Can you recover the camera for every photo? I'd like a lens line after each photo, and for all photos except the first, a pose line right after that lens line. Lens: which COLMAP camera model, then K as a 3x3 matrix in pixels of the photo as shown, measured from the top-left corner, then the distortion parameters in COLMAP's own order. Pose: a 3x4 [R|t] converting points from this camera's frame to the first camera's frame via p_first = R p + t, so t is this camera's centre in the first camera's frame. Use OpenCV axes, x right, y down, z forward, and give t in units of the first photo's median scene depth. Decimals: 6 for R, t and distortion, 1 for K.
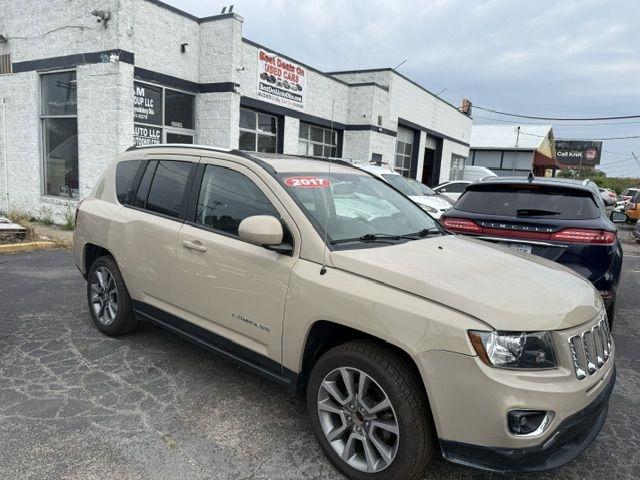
lens RADIAL K [[449.4, 0, 315.7], [0, 449.4, 242.5], [0, 0, 1]] dist [0.041970, -0.058509]
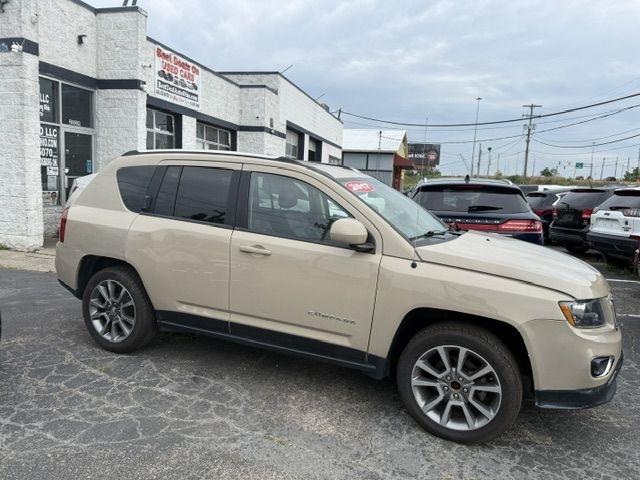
lens RADIAL K [[449.2, 0, 312.9], [0, 449.2, 240.5], [0, 0, 1]] dist [0.038810, -0.056393]
pose [[0.956825, -0.049272, 0.286457, -0.126925], [0.050352, 0.998725, 0.003600, -0.003519], [-0.286269, 0.010979, 0.958086, -0.005817]]
